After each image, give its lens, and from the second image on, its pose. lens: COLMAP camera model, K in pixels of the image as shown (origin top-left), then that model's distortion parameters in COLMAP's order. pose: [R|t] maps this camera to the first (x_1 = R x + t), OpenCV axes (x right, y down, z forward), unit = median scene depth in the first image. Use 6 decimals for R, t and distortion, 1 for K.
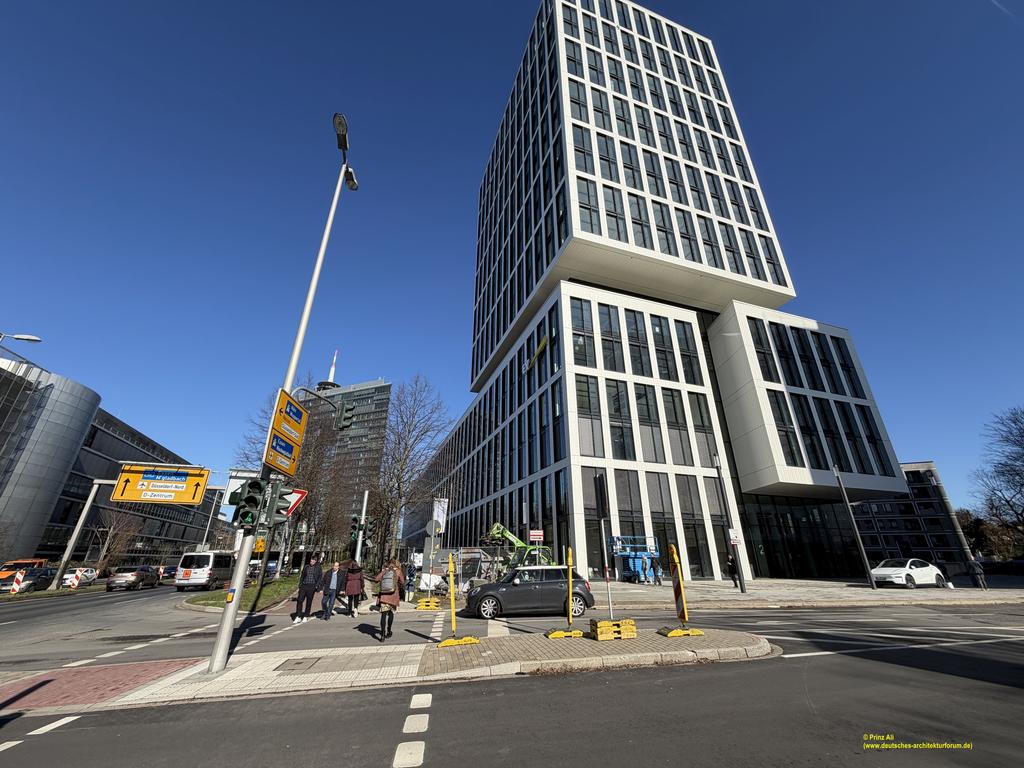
lens RADIAL K [[417.0, 0, 513.2], [0, 417.0, 383.1], [0, 0, 1]] dist [0.000402, -0.000006]
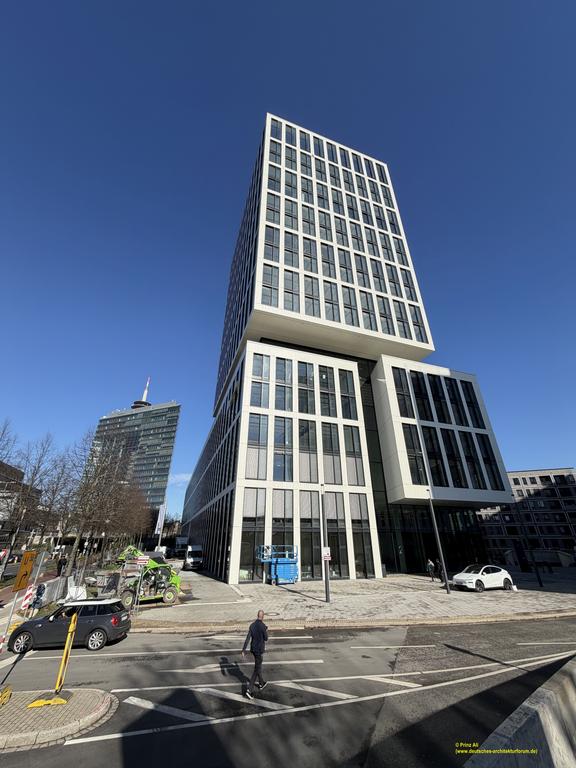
lens RADIAL K [[312.7, 0, 290.9], [0, 312.7, 380.2], [0, 0, 1]] dist [0.000402, -0.000006]
pose [[0.999942, 0.000849, 0.010752, 0.233120], [-0.000139, 0.997826, -0.065910, -0.052652], [-0.010785, 0.065905, 0.997768, 0.012699]]
